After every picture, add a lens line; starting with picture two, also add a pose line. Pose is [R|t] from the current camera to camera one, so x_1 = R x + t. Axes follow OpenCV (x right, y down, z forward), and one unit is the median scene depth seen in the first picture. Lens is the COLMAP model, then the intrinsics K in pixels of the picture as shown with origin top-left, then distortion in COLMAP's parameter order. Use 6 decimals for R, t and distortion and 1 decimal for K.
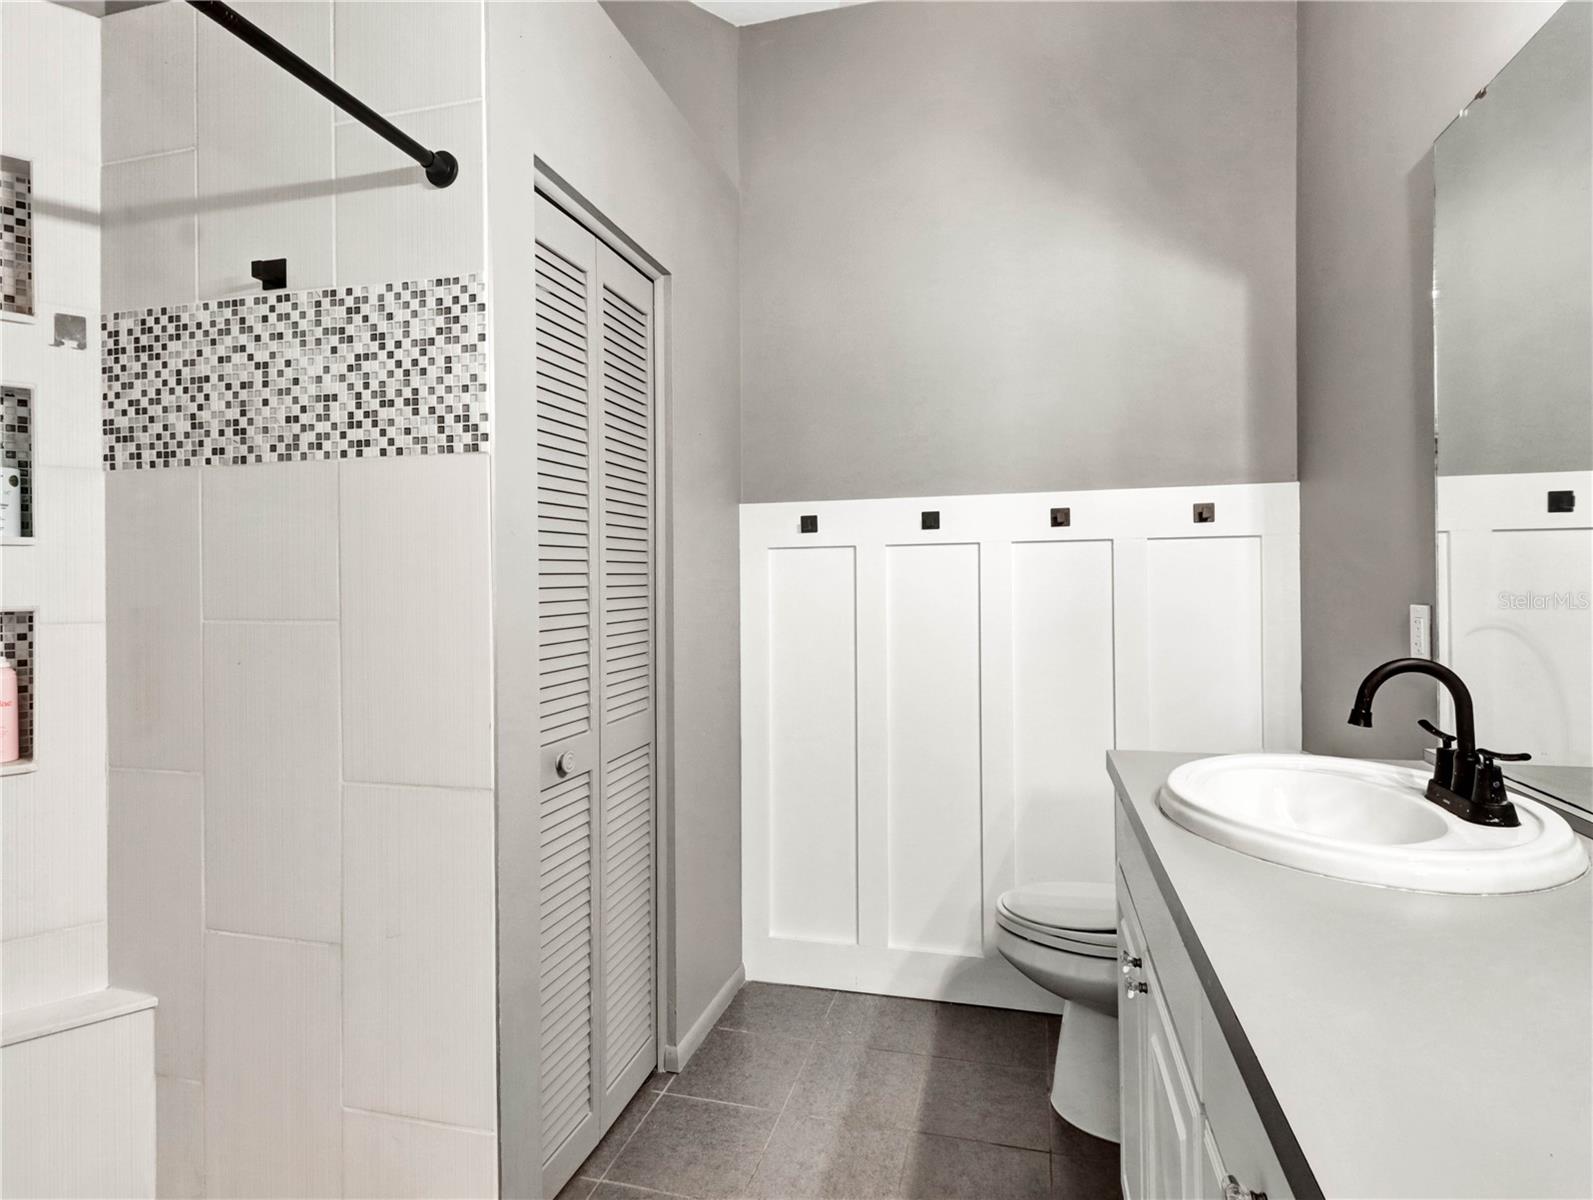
lens RADIAL K [[830.1, 0, 797.0], [0, 830.1, 537.2], [0, 0, 1]] dist [0.003495, 0.001284]
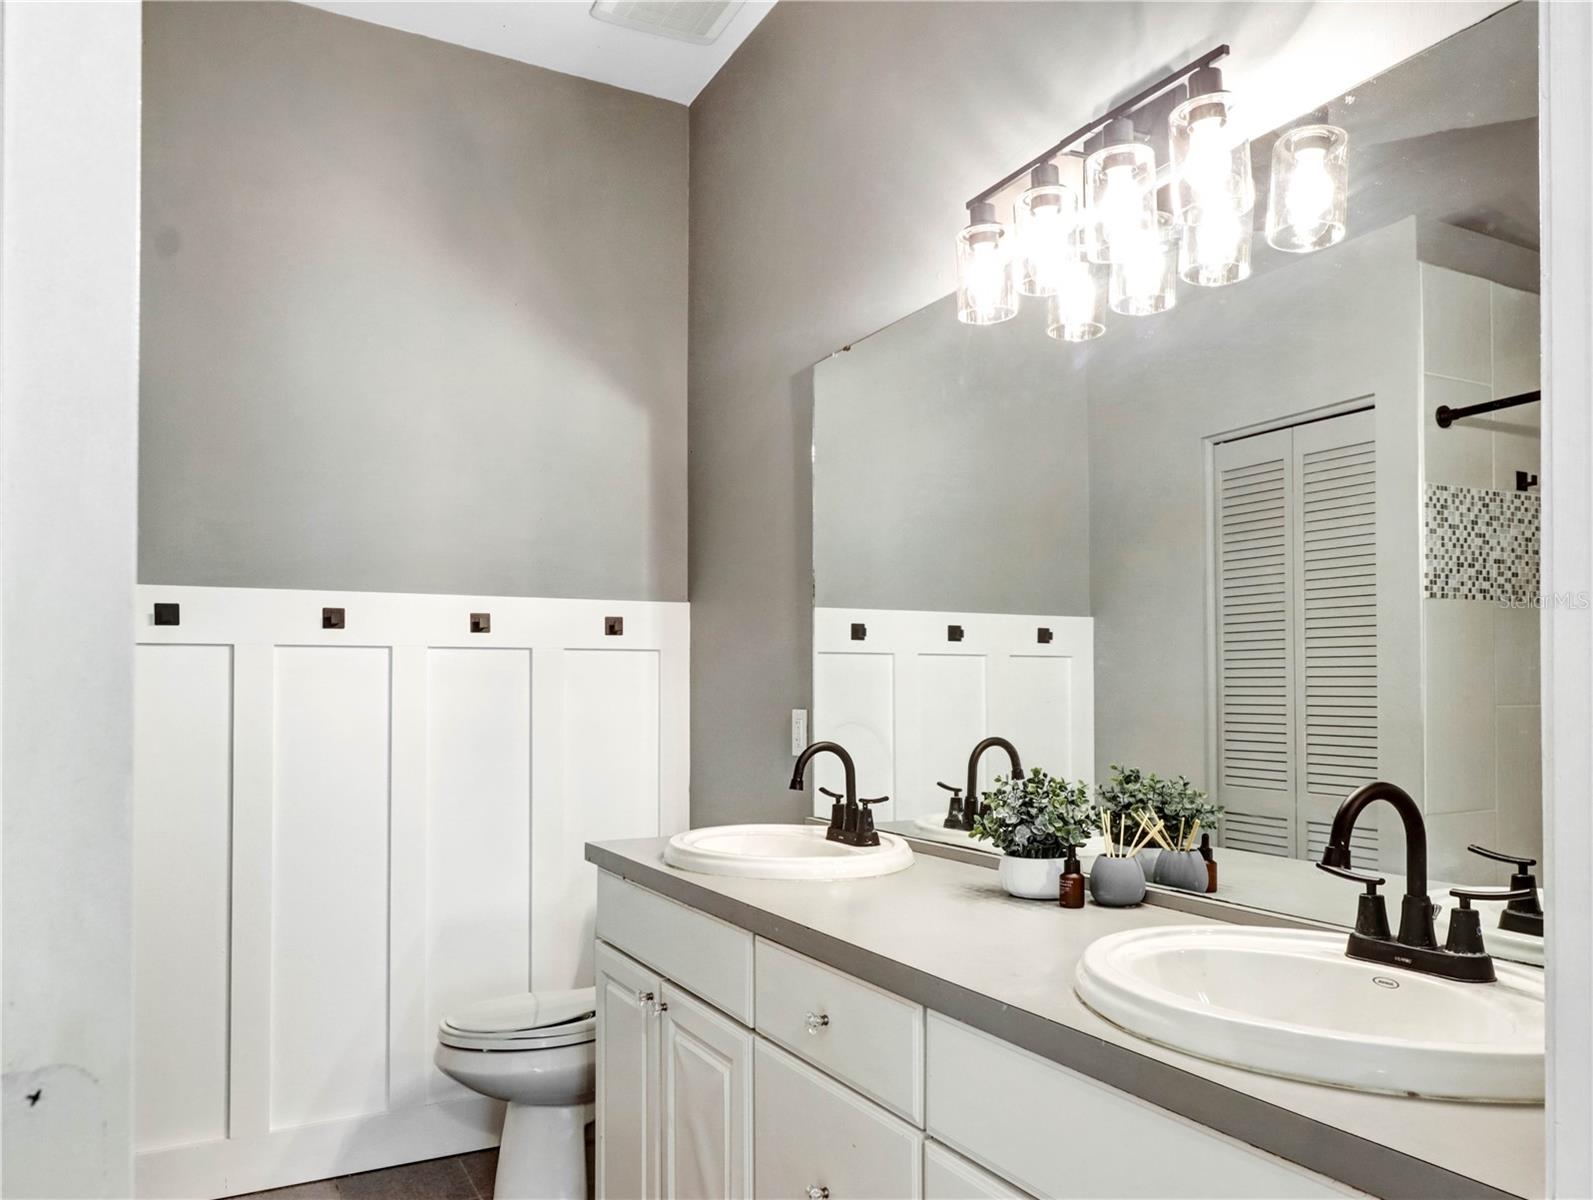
lens RADIAL K [[1152.1, 0, 796.5], [0, 1152.1, 600.0], [0, 0, 1]] dist [-0.006392, -0.001451]
pose [[0.737274, 0.065872, 0.672375, -0.315117], [-0.039424, 0.997734, -0.054518, 0.006968], [-0.674443, 0.013687, 0.738200, -0.211101]]
